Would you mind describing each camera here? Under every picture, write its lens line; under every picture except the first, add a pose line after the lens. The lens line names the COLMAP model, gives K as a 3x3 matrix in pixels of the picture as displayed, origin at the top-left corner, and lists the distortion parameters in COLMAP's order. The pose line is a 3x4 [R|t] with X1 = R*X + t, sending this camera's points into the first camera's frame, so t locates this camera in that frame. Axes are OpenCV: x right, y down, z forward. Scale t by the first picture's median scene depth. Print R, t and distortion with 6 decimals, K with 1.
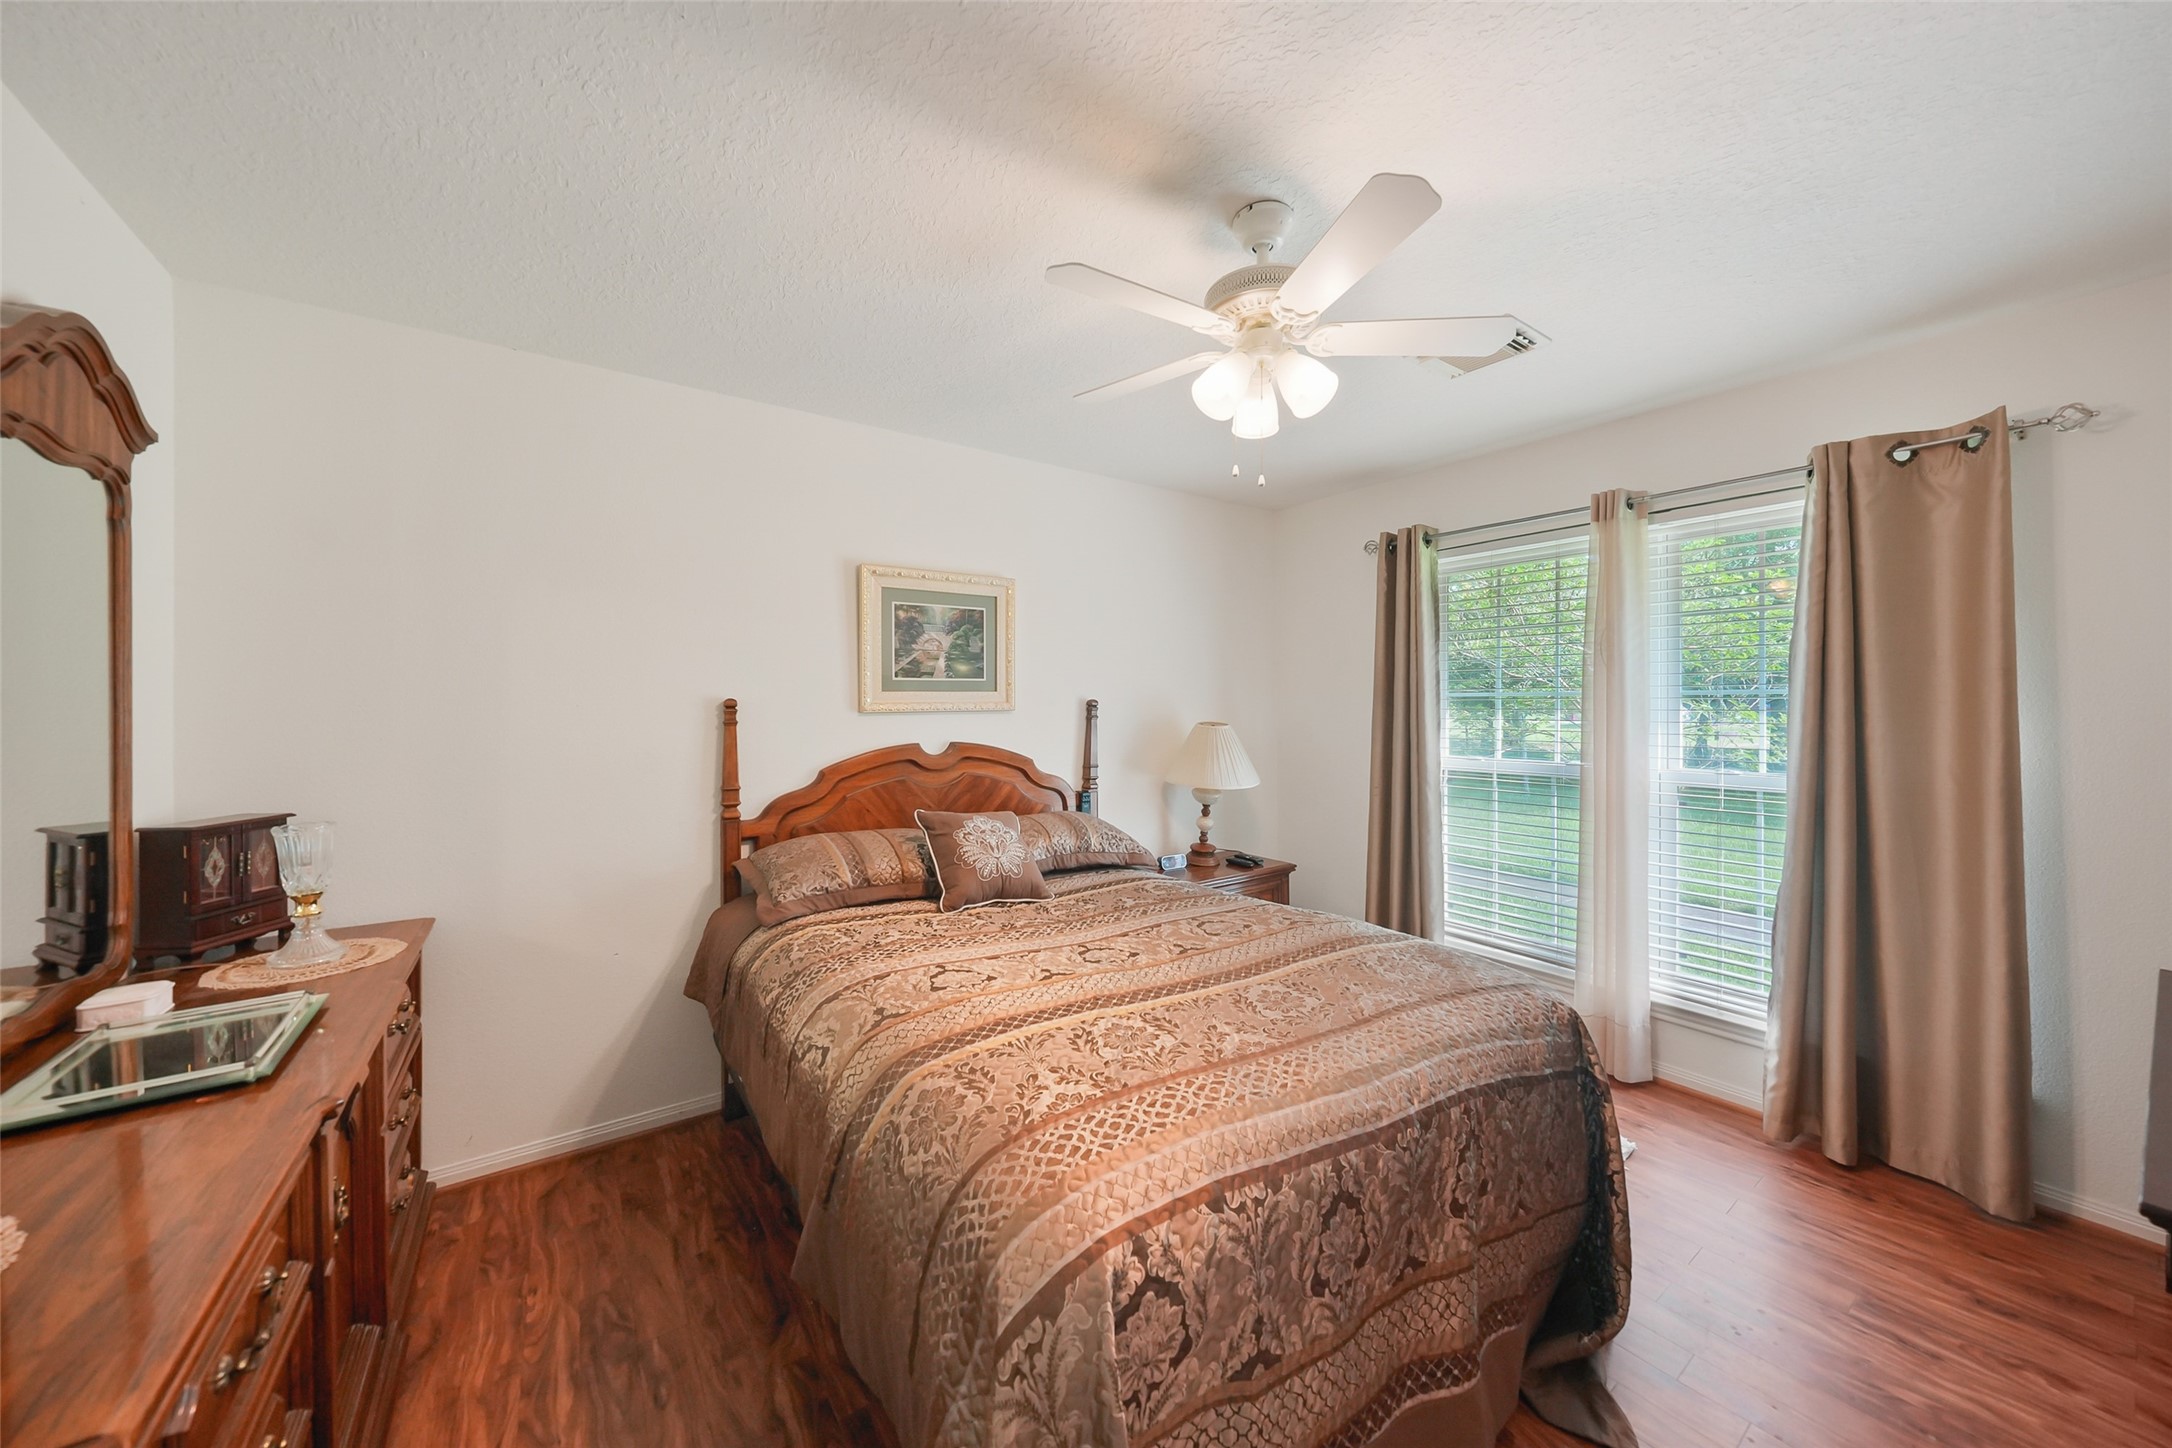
lens RADIAL K [[746.9, 0, 1094.3], [0, 746.9, 729.4], [0, 0, 1]] dist [0.025762, -0.008619]
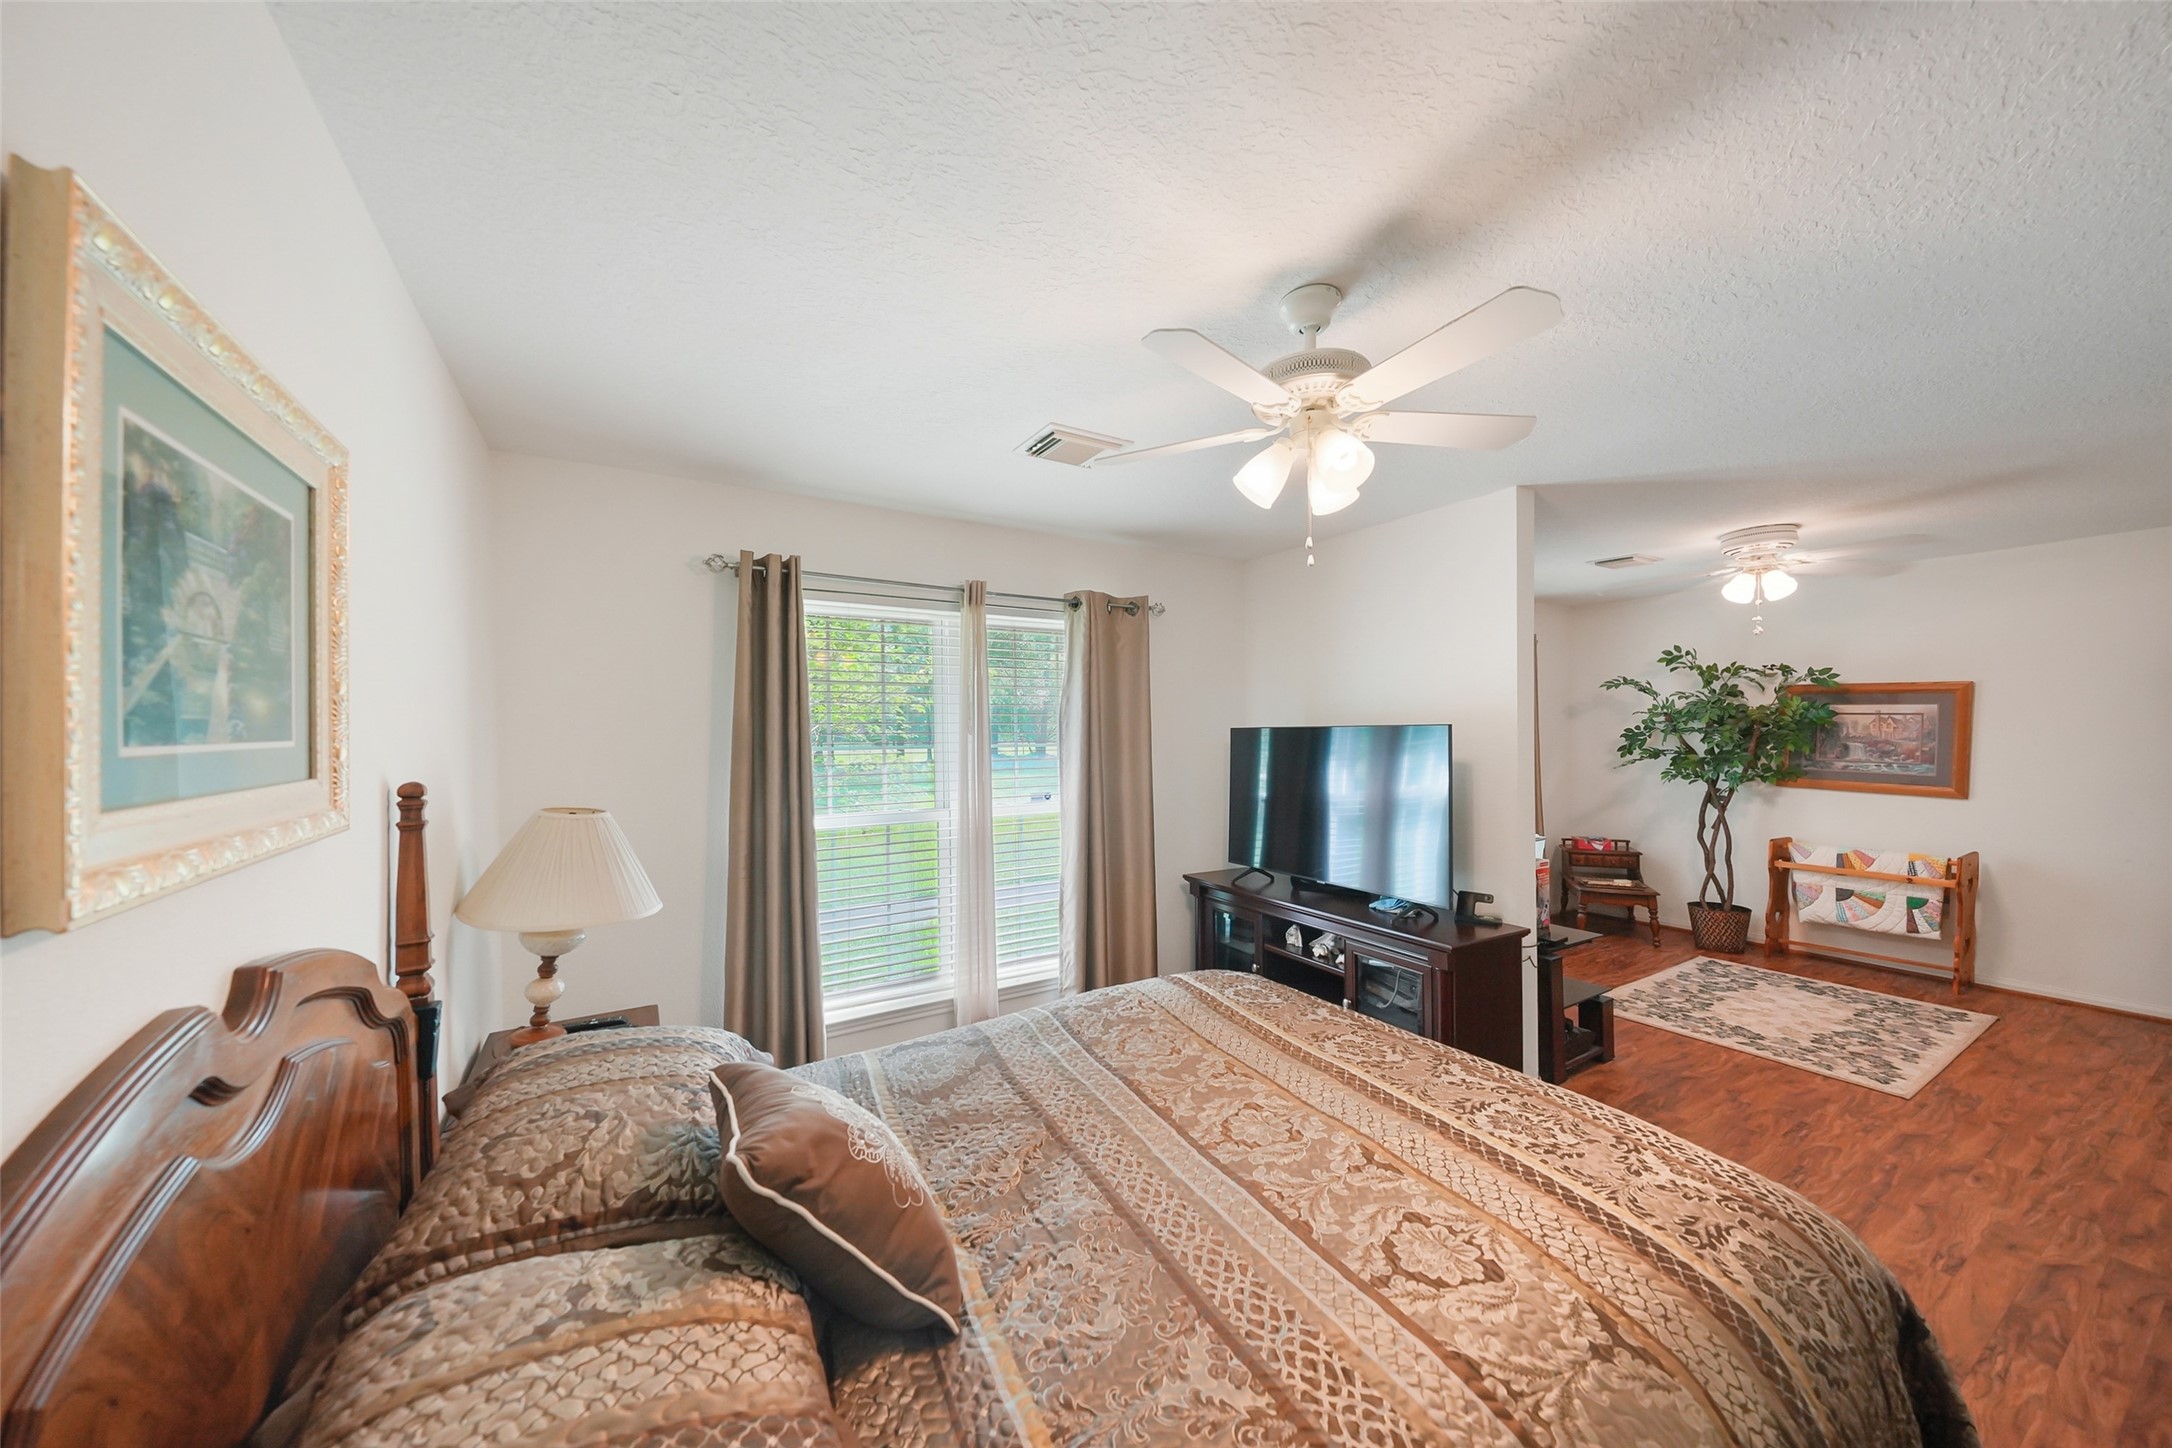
lens RADIAL K [[753.1, 0, 1082.1], [0, 753.1, 715.4], [0, 0, 1]] dist [0.027783, -0.008447]
pose [[0.087710, 0.015523, 0.996025, -0.858305], [0.042792, 0.998897, -0.019336, -0.111482], [-0.995226, 0.044318, 0.086949, 1.239923]]
